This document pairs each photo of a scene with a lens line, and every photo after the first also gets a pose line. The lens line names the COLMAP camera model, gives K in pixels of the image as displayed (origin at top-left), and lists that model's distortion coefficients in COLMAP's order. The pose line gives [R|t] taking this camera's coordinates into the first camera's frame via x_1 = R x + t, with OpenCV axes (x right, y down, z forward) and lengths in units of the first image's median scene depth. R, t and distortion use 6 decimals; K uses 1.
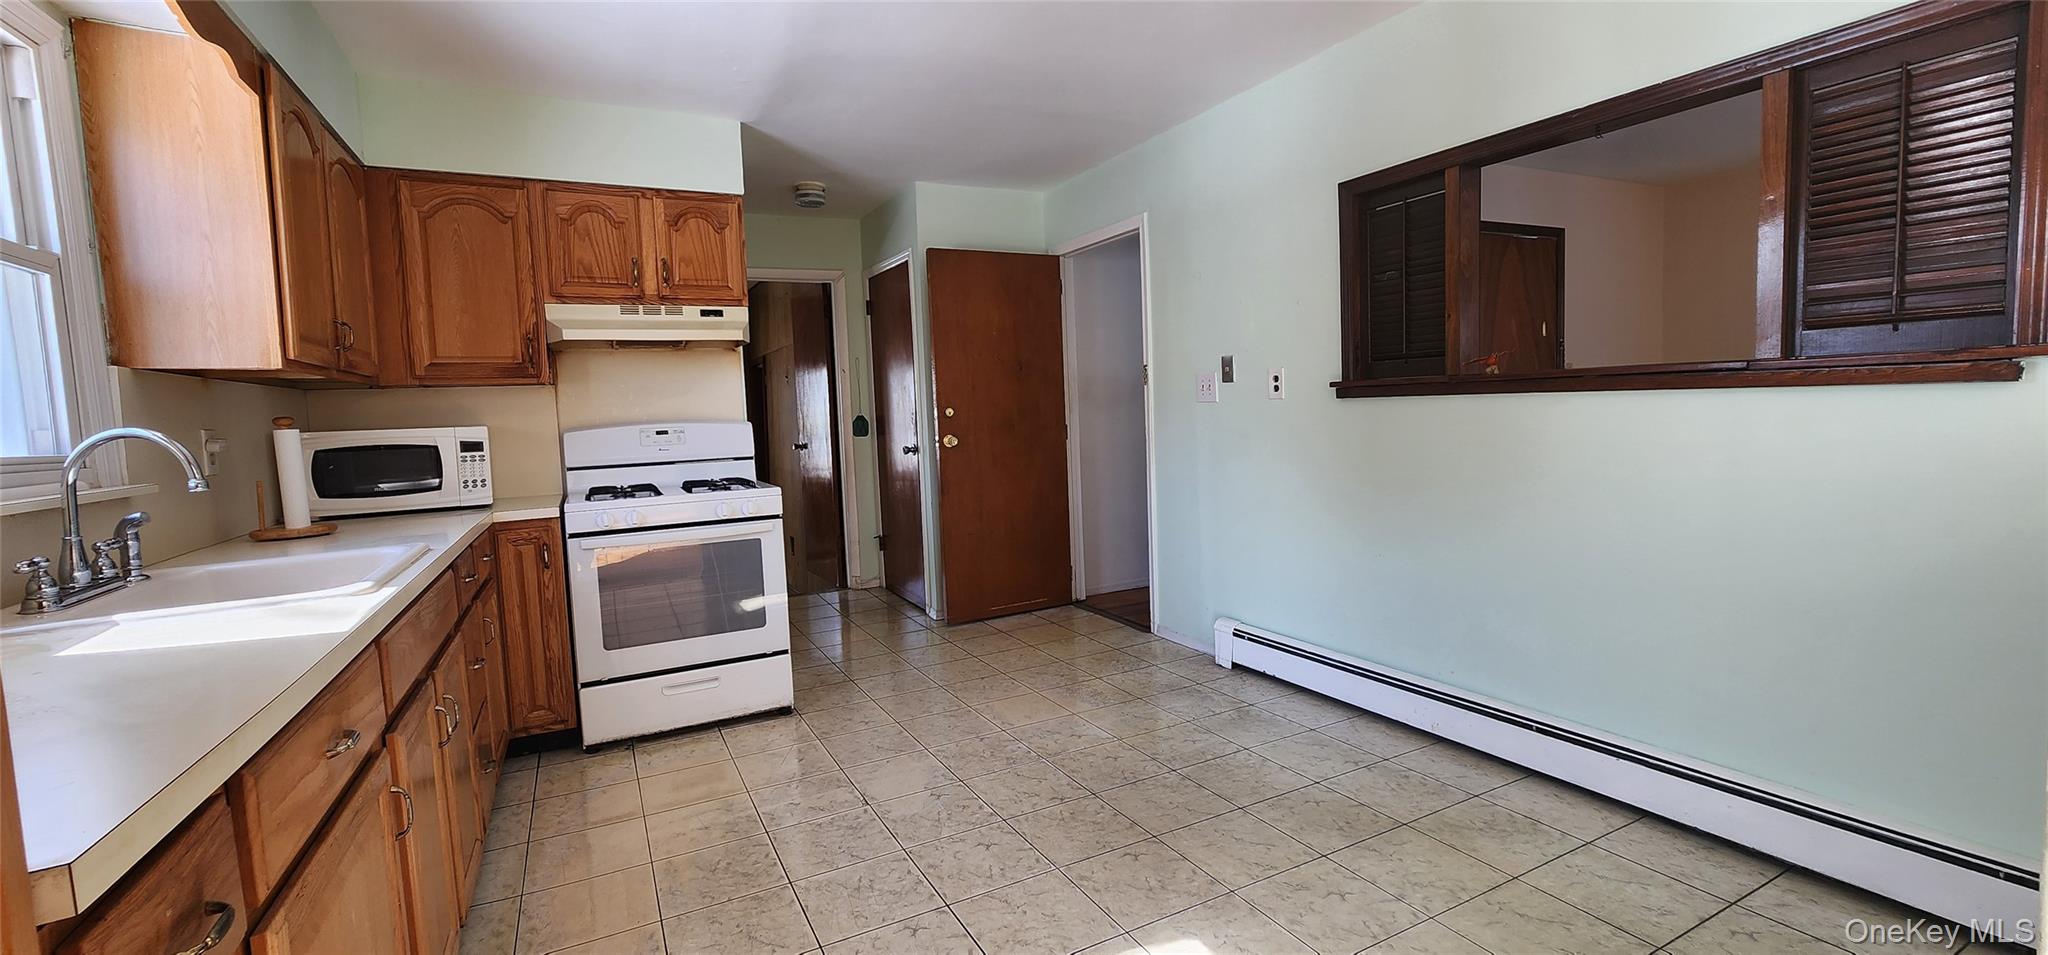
lens RADIAL K [[830.9, 0, 1024.0], [0, 830.9, 477.5], [0, 0, 1]] dist [0.000354, 0.000161]
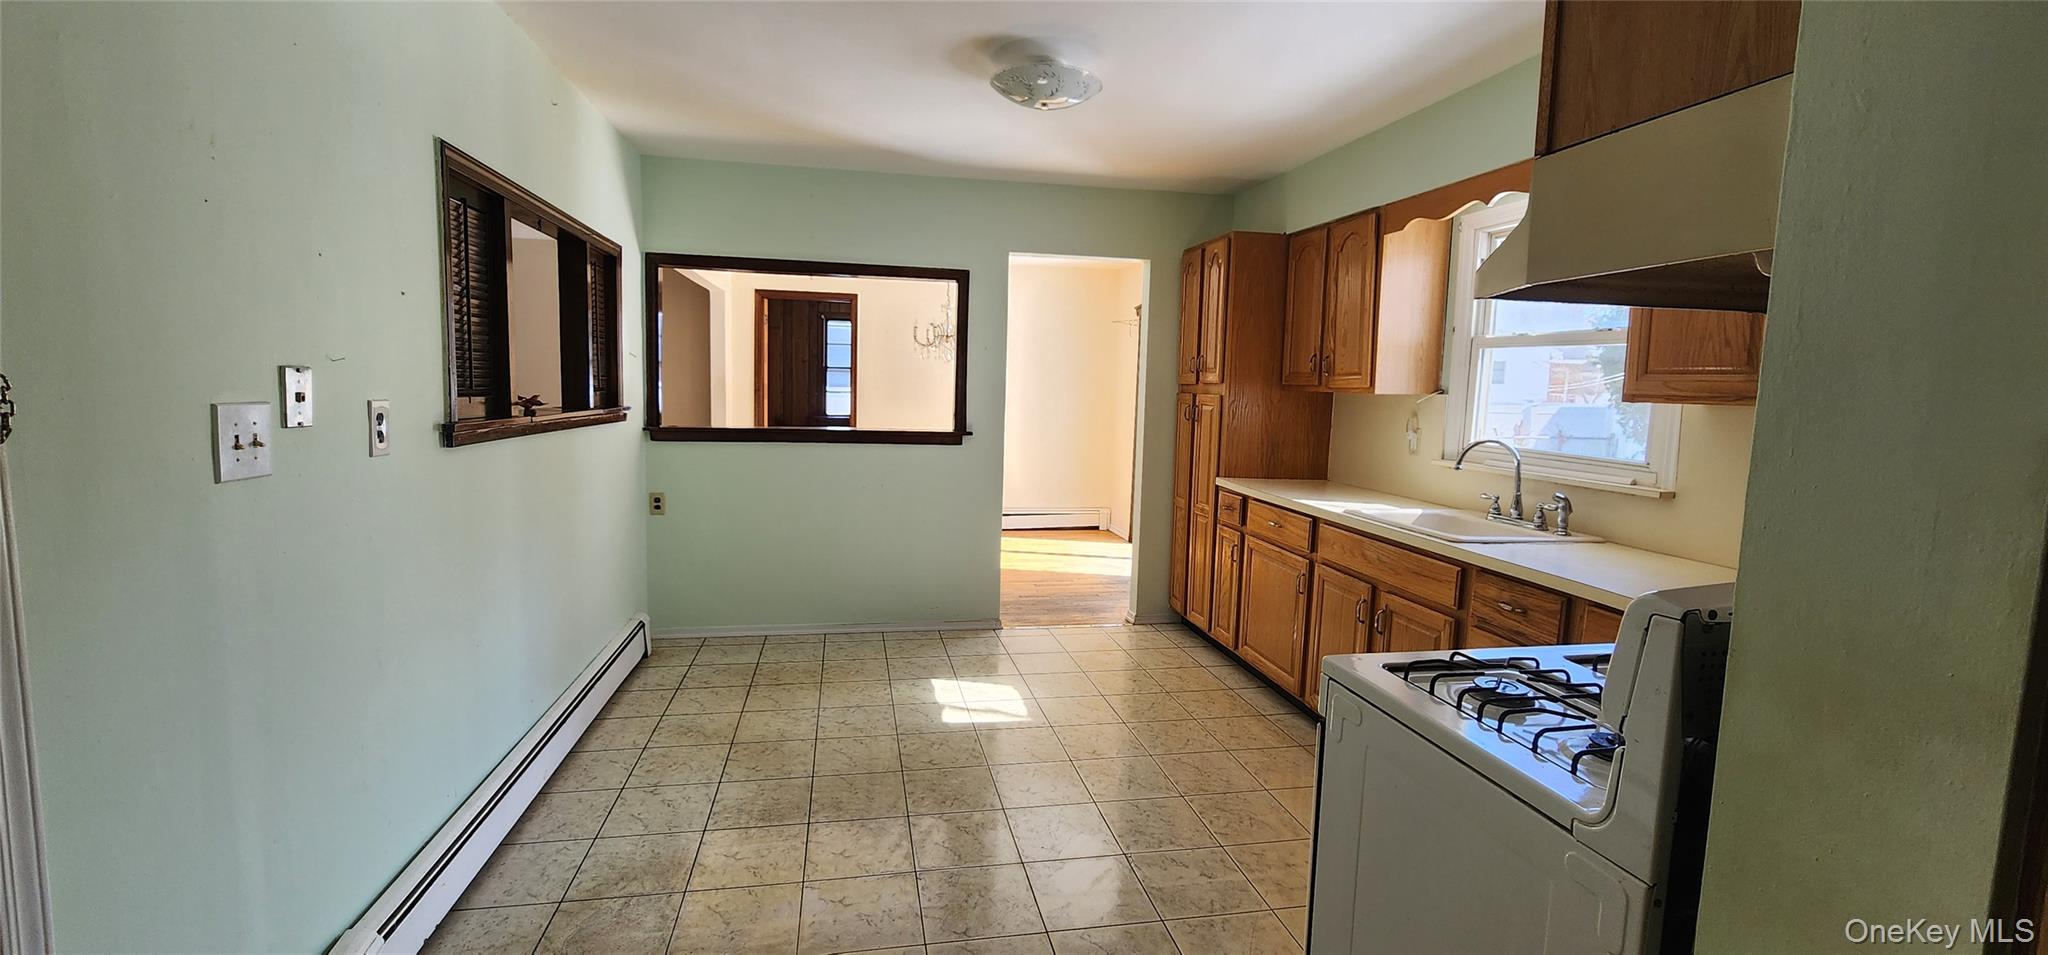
lens RADIAL K [[856.2, 0, 1015.4], [0, 856.2, 472.2], [0, 0, 1]] dist [0.000245, 0.000063]
pose [[-0.957727, -0.014724, 0.287300, -0.278193], [0.037821, 0.983576, 0.176486, -0.180775], [-0.285180, 0.179892, -0.941441, 1.530090]]
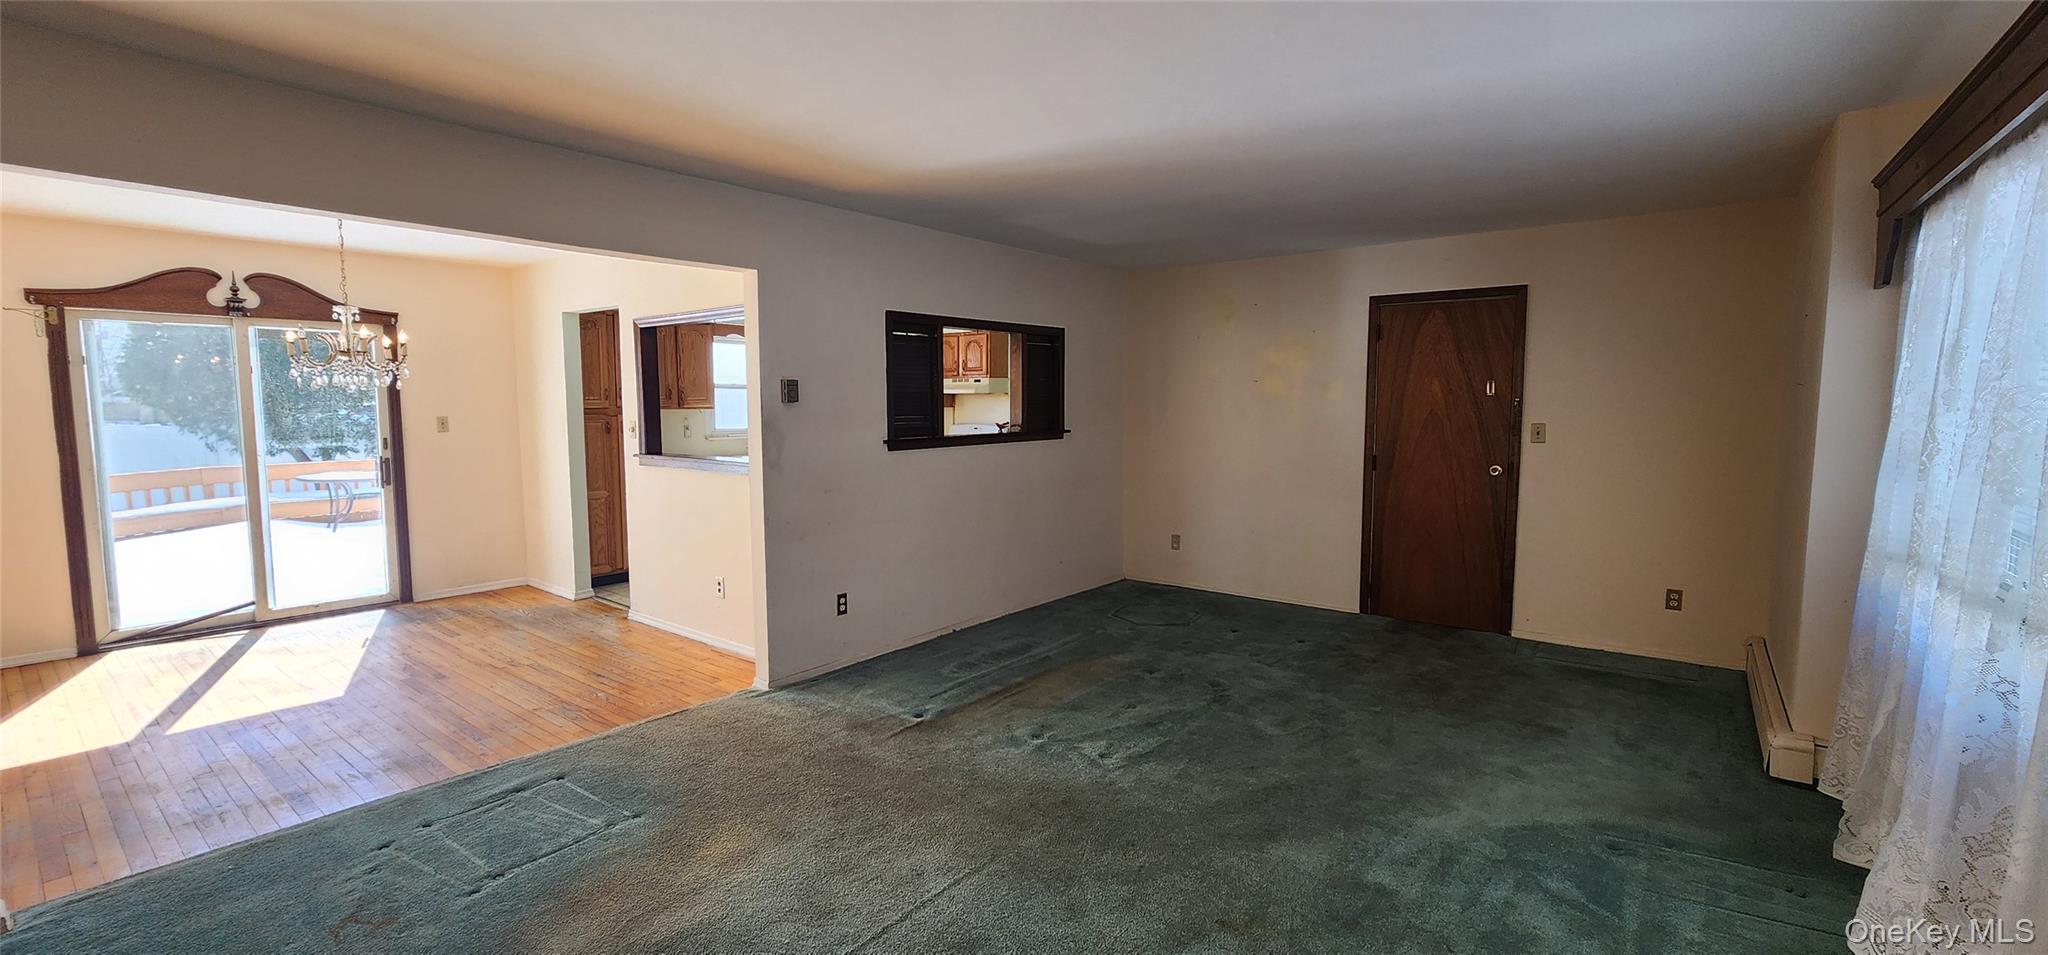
lens RADIAL K [[856.2, 0, 1015.4], [0, 856.2, 472.2], [0, 0, 1]] dist [0.000245, 0.000063]
pose [[0.396766, 0.123962, -0.909511, 2.142473], [-0.094664, 0.991082, 0.093784, -0.195766], [0.913025, 0.048888, 0.404963, 0.119163]]
